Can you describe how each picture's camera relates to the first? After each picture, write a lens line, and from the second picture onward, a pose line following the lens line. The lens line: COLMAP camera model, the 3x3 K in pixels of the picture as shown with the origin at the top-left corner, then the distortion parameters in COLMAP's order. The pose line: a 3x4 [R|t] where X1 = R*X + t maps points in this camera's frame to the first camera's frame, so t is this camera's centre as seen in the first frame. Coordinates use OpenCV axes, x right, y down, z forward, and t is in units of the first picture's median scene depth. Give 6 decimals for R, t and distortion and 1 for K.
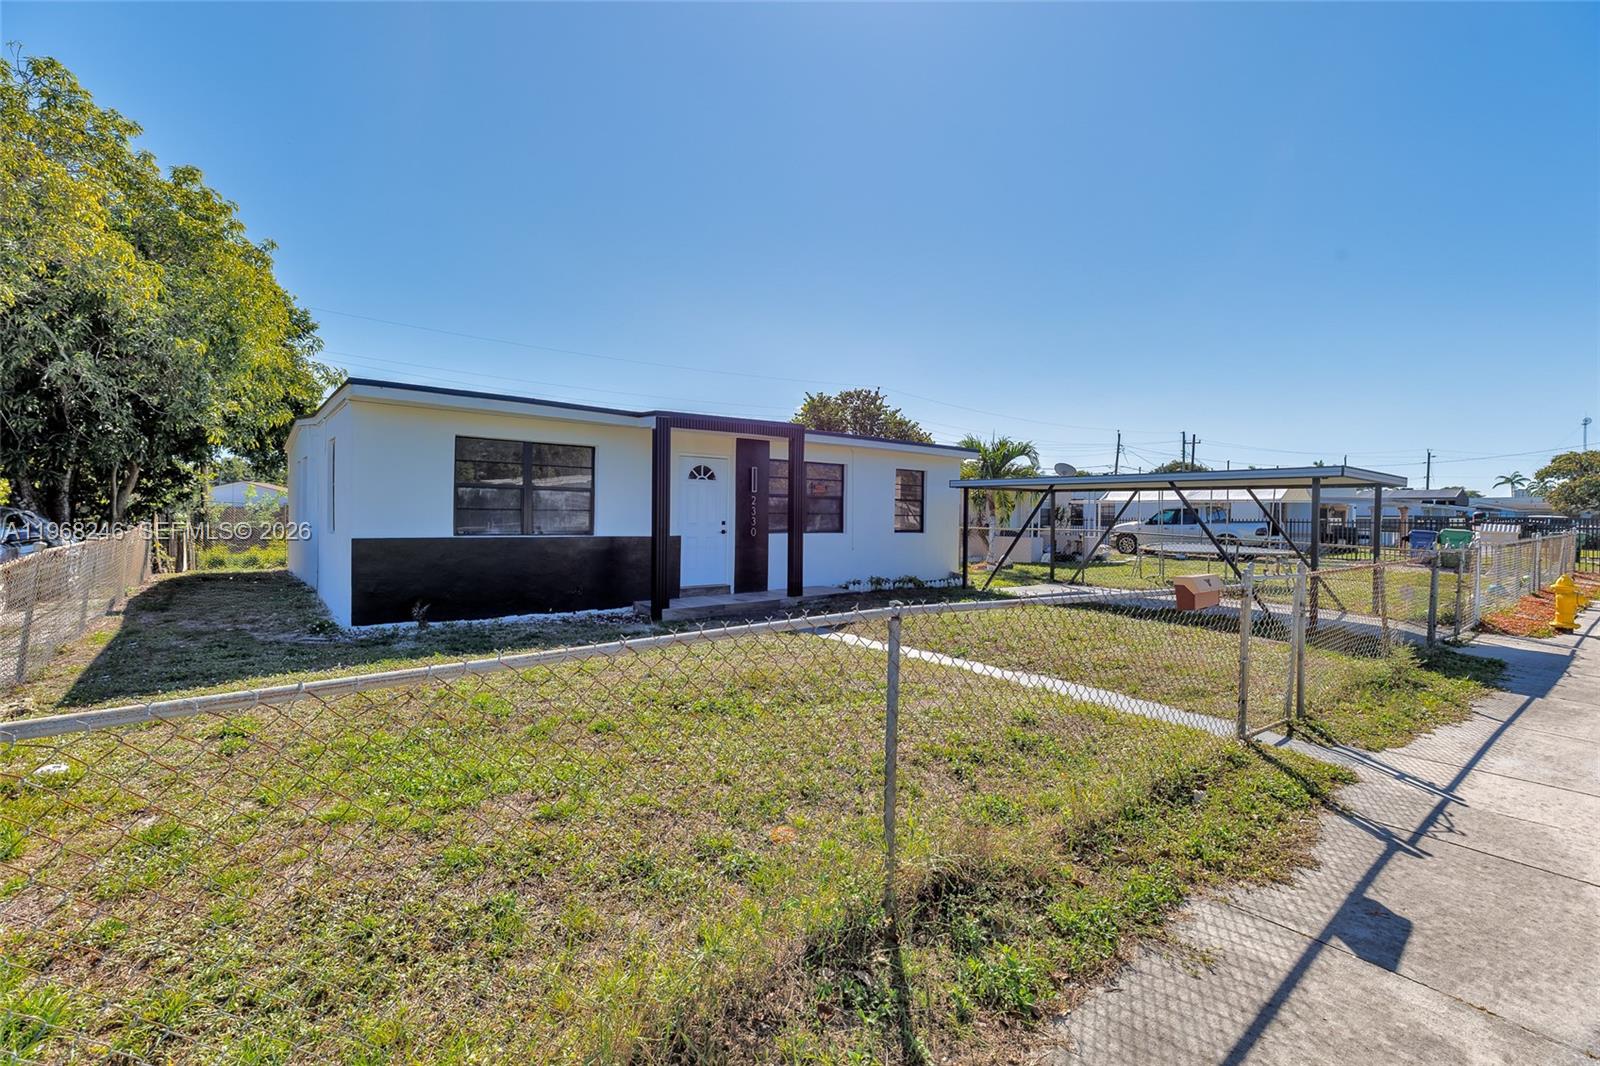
lens RADIAL K [[725.8, 0, 790.9], [0, 725.8, 529.4], [0, 0, 1]] dist [0.003693, -0.000648]
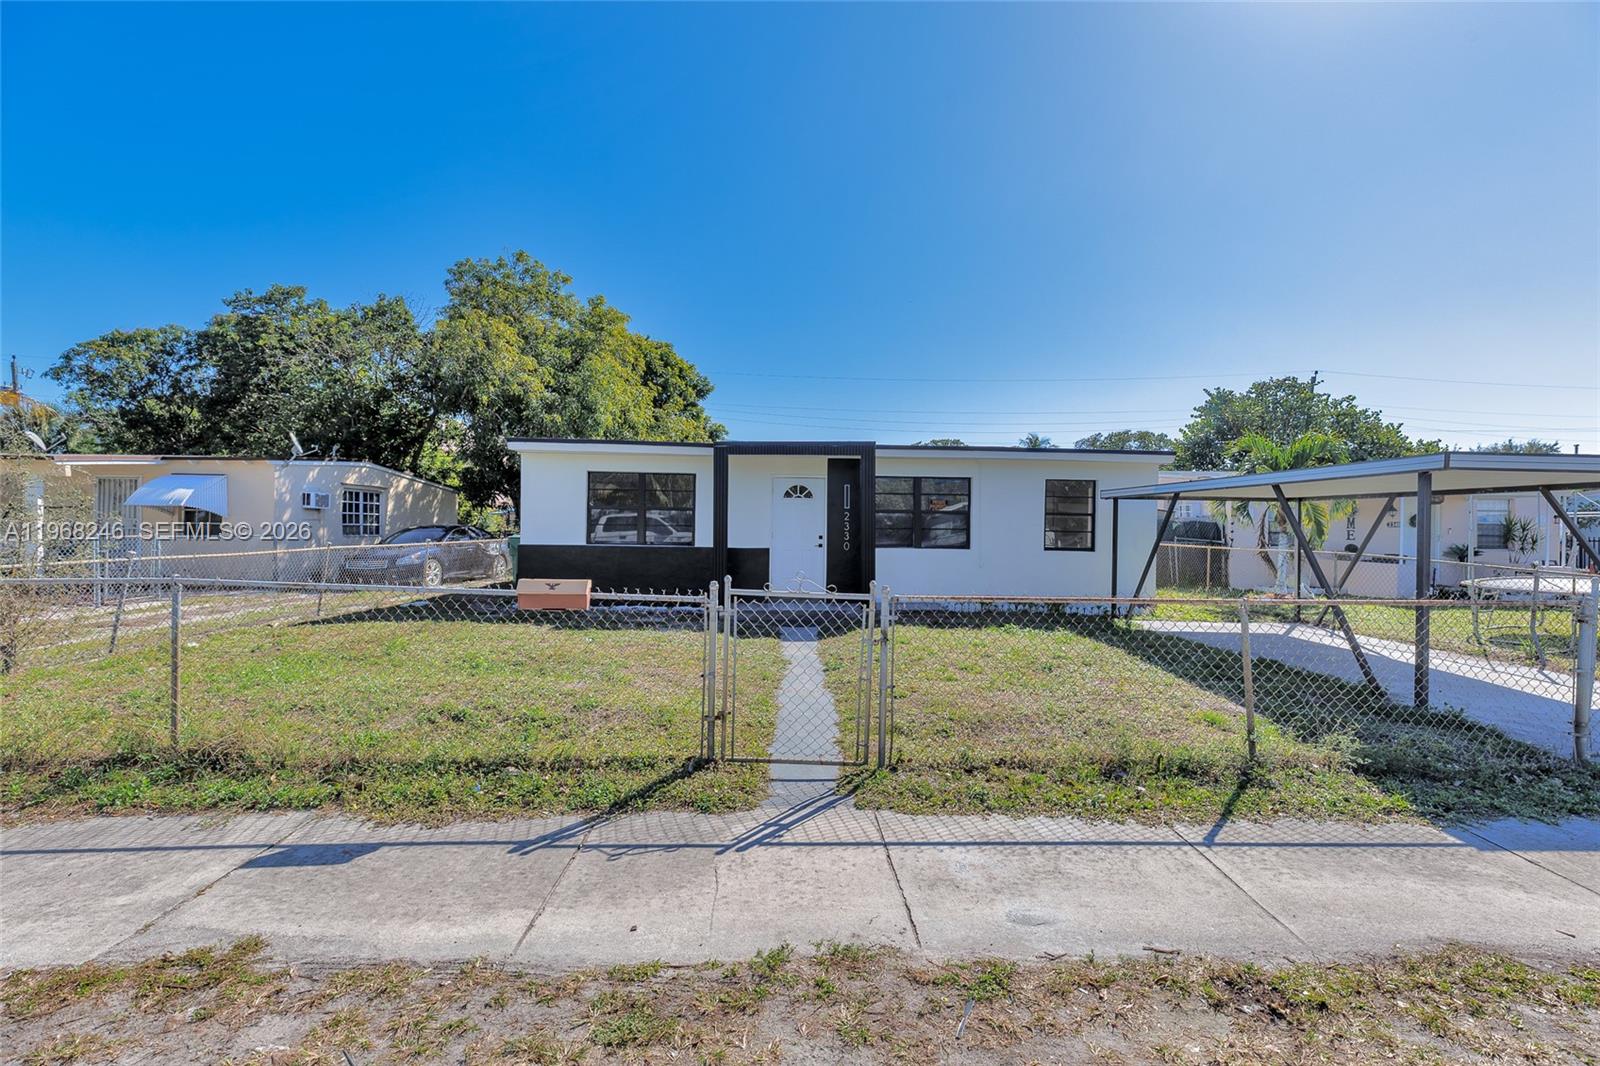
lens RADIAL K [[725.8, 0, 803.9], [0, 725.8, 531.7], [0, 0, 1]] dist [0.003693, -0.000648]
pose [[0.791926, 0.002360, -0.610612, 0.559549], [-0.015796, 0.999737, -0.016624, 0.001330], [0.610412, 0.022810, 0.791755, 0.130134]]
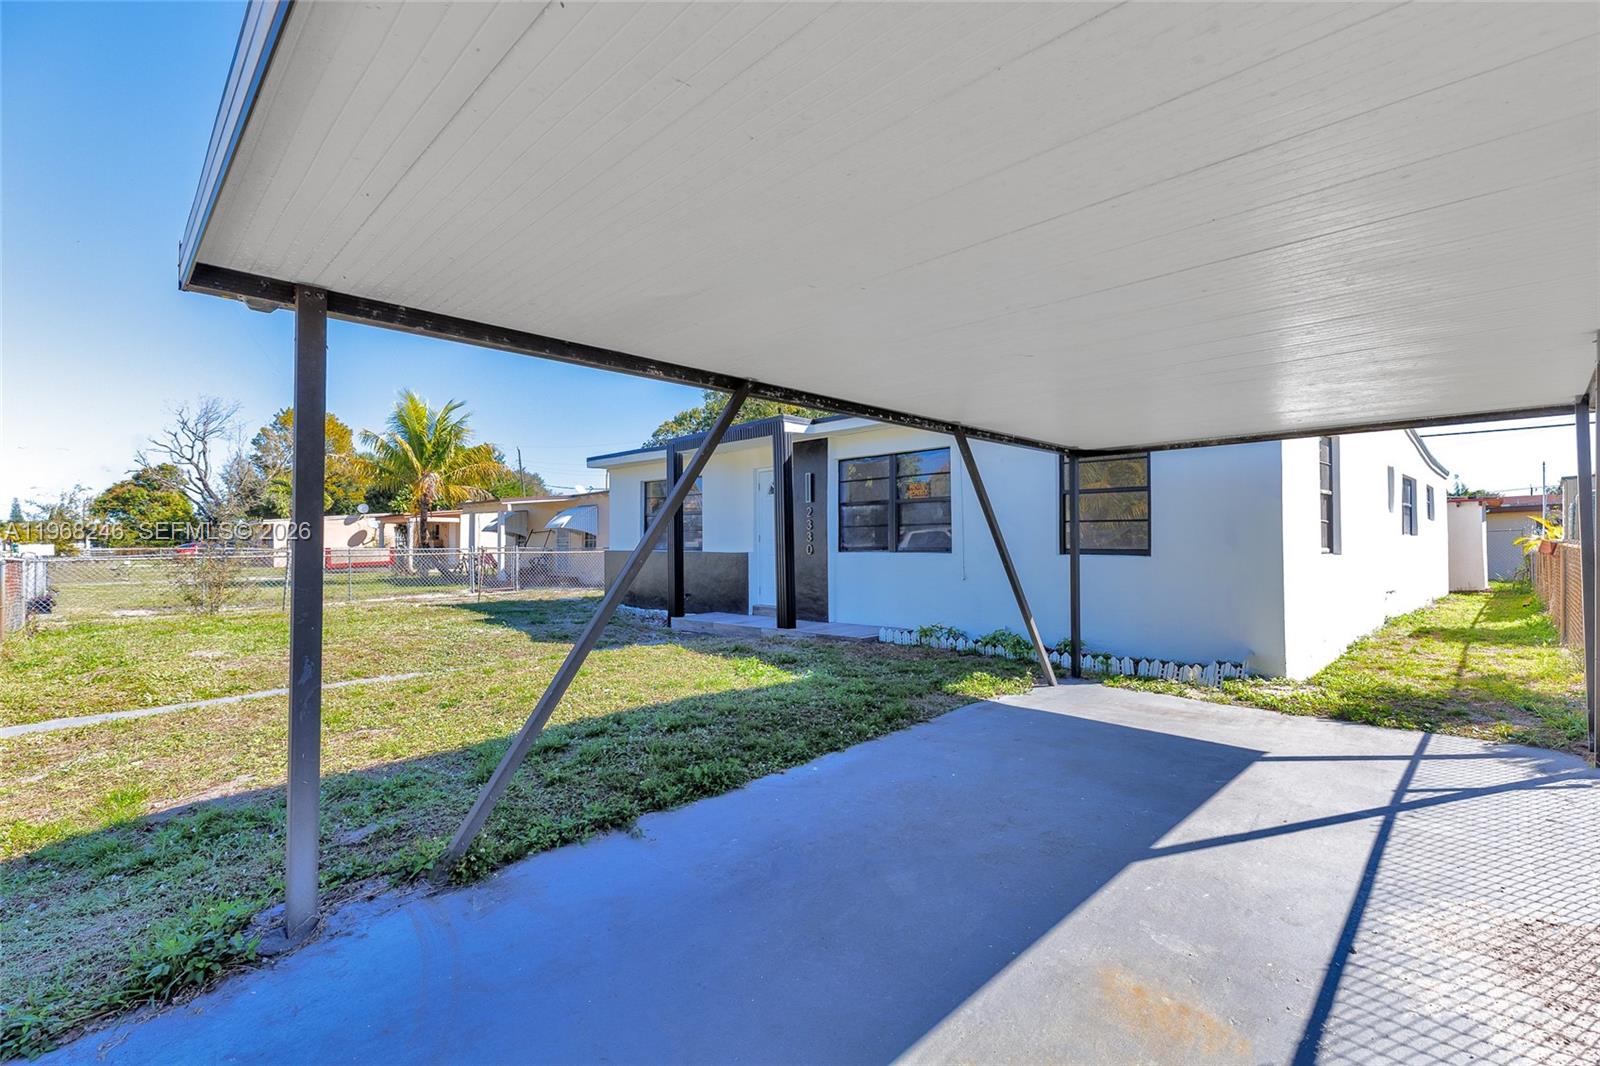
lens RADIAL K [[703.7, 0, 798.9], [0, 703.7, 533.0], [0, 0, 1]] dist [-0.000199, 0.000177]
pose [[0.118831, -0.029049, -0.992490, 0.778958], [-0.017401, 0.999358, -0.031333, 0.010553], [0.992762, 0.020994, 0.118249, 0.919611]]
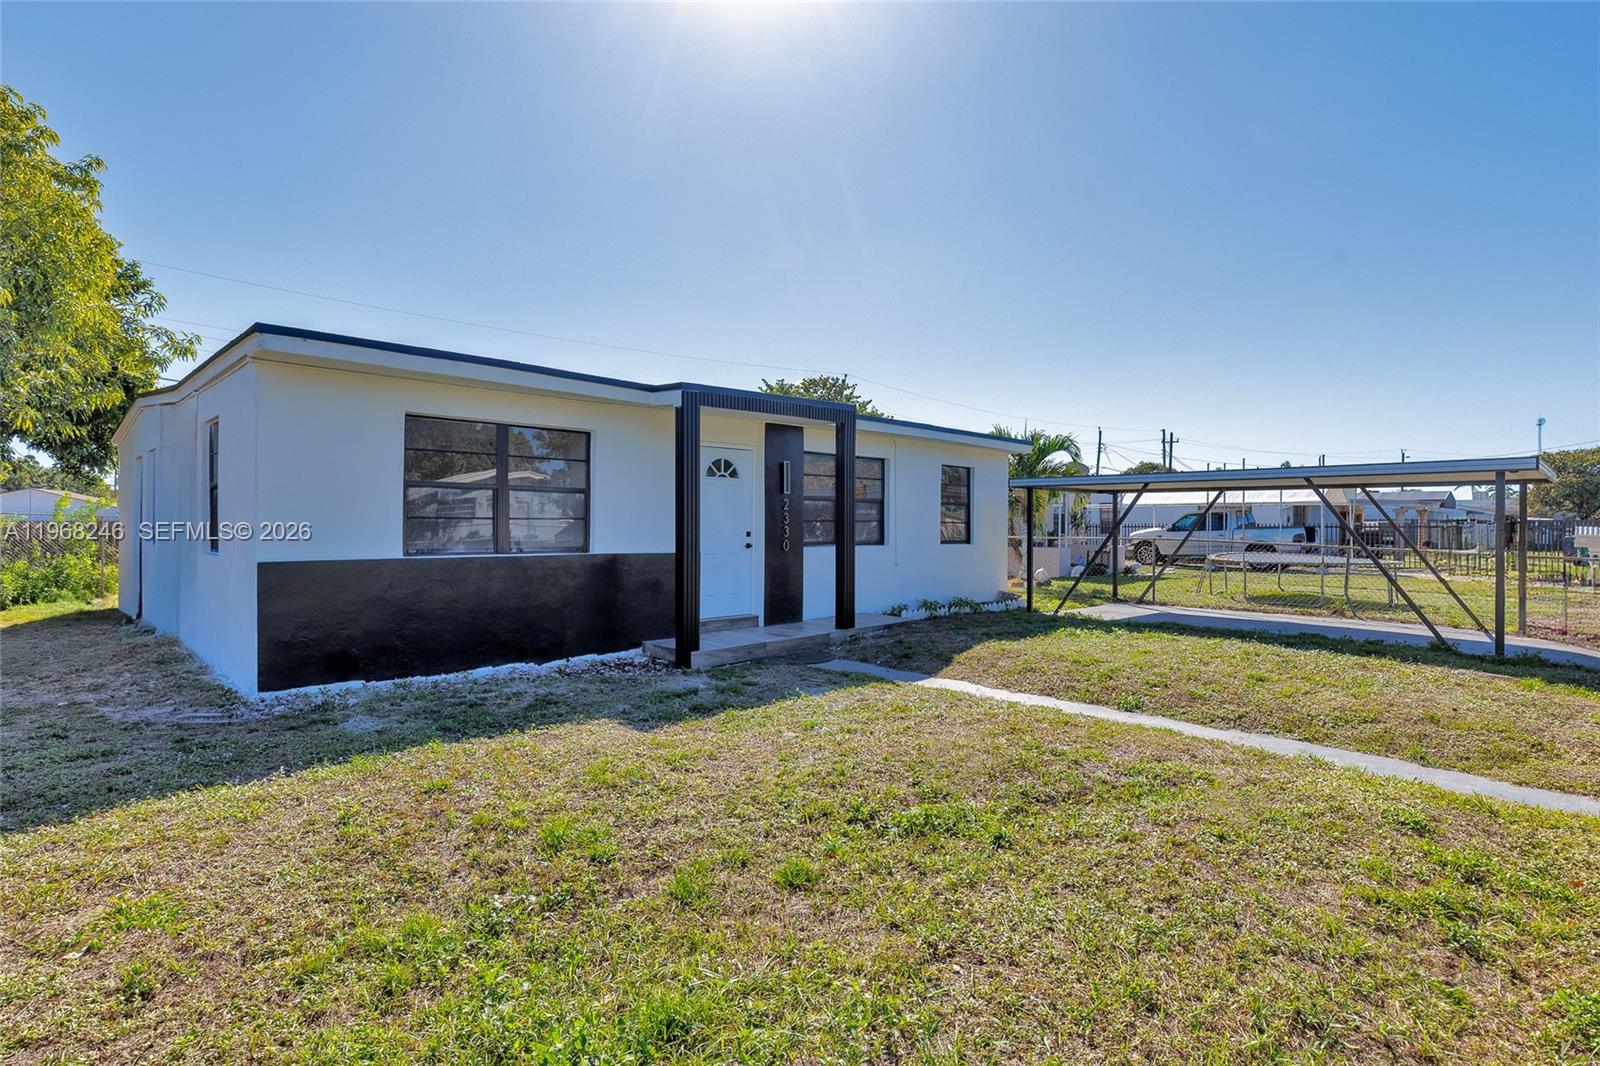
lens RADIAL K [[825.8, 0, 801.1], [0, 825.8, 529.3], [0, 0, 1]] dist [-0.001178, -0.000019]
pose [[0.994123, -0.009636, 0.107824, -0.134156], [0.011145, 0.999848, -0.013405, -0.001598], [-0.107678, 0.014528, 0.994080, 0.132466]]
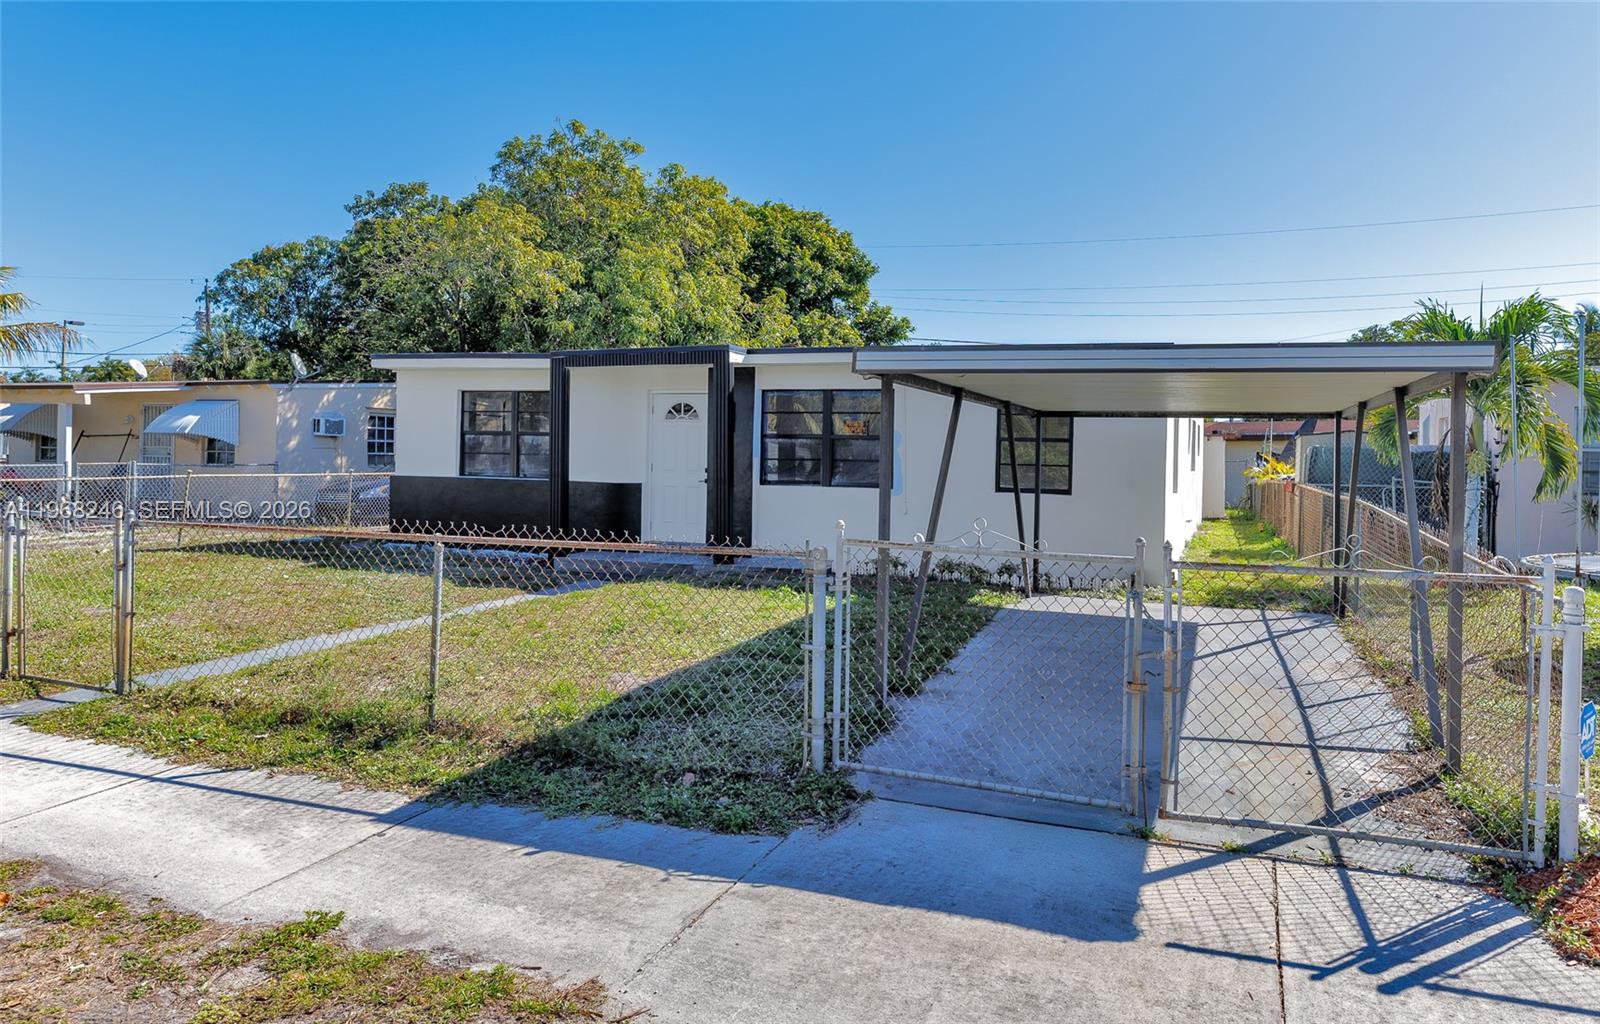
lens RADIAL K [[1043.0, 0, 814.7], [0, 1043.0, 458.0], [0, 0, 1]] dist [-0.003146, 0.002459]
pose [[0.522695, -0.001252, -0.852519, 1.013288], [-0.028809, 0.999402, -0.019131, -0.003641], [0.852033, 0.034560, 0.522346, 0.489817]]
